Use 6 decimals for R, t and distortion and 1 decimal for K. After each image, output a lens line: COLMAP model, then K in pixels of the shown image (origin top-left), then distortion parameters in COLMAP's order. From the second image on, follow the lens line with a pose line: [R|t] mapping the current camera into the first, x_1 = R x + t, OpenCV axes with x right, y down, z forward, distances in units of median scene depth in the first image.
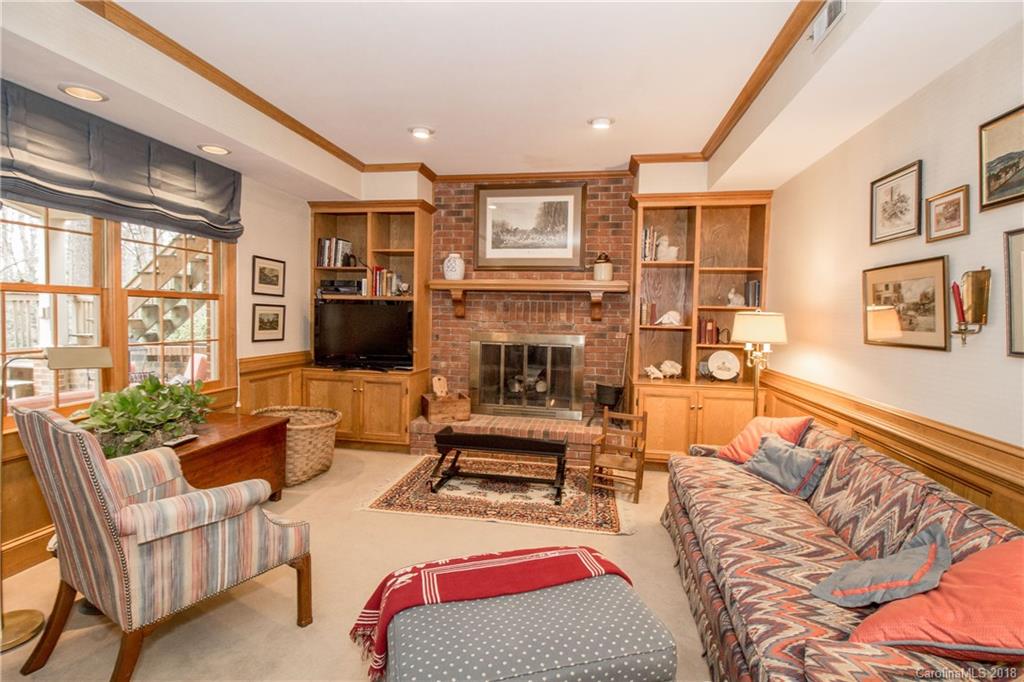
lens RADIAL K [[474.4, 0, 512.8], [0, 474.4, 336.5], [0, 0, 1]] dist [0.002592, -0.016295]
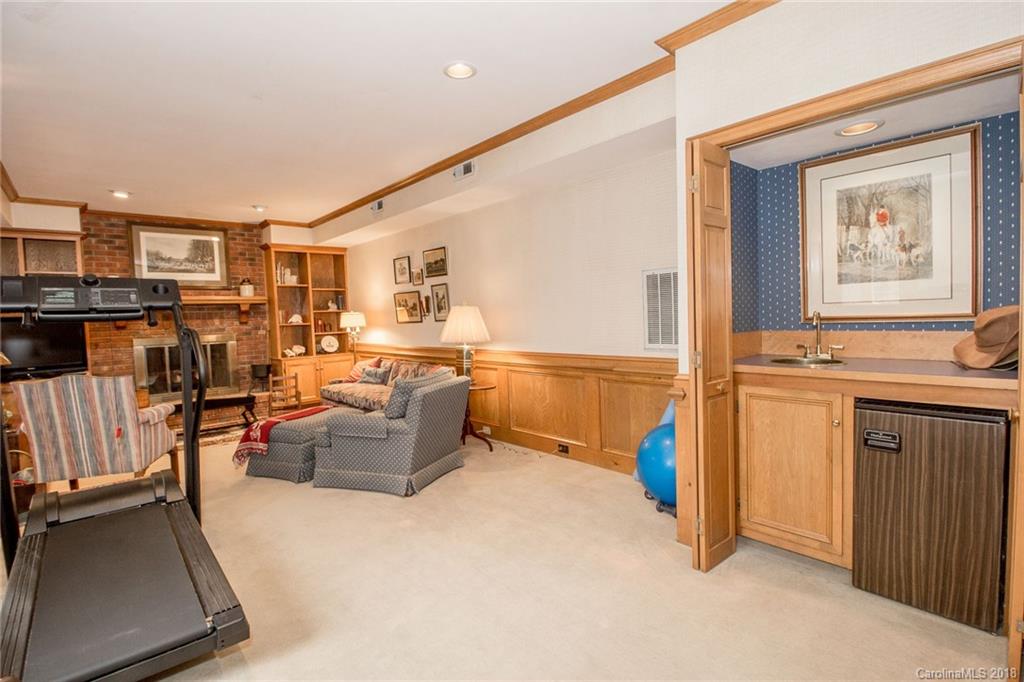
lens RADIAL K [[480.2, 0, 508.4], [0, 480.2, 330.9], [0, 0, 1]] dist [-0.003123, -0.001657]
pose [[0.622066, -0.070418, 0.779792, -0.485155], [0.086466, 0.996034, 0.020969, 0.029875], [-0.778176, 0.054381, 0.625687, -0.580667]]
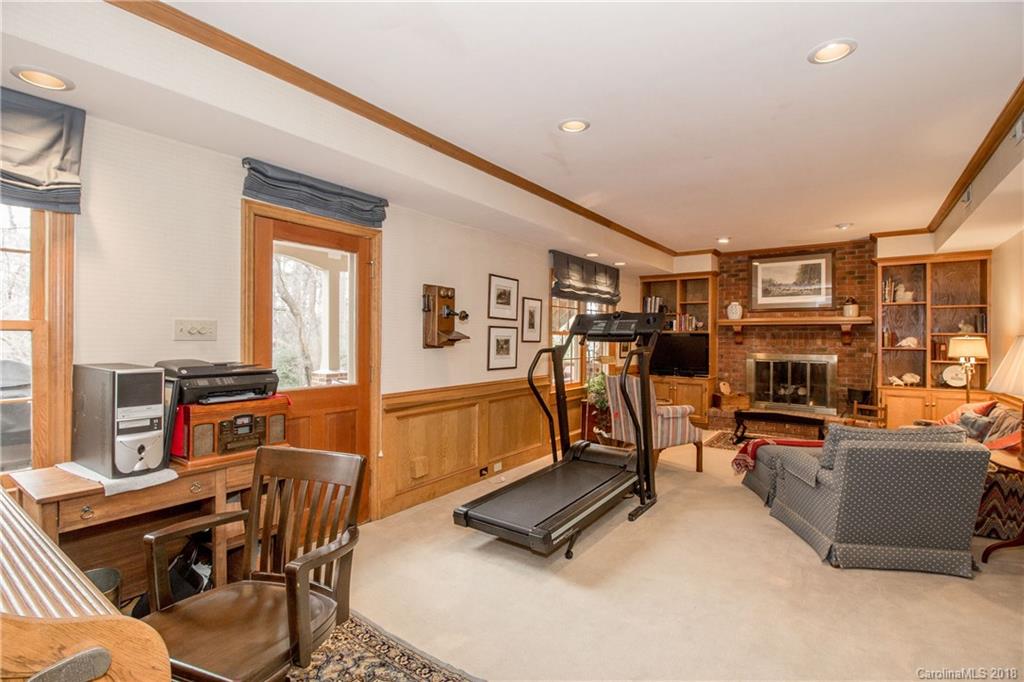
lens RADIAL K [[474.4, 0, 512.8], [0, 474.4, 336.5], [0, 0, 1]] dist [0.002592, -0.016295]
pose [[0.898497, -0.017482, -0.438632, -0.102832], [-0.007617, 0.998435, -0.055397, 0.028869], [0.438914, 0.053115, 0.896958, -0.728632]]
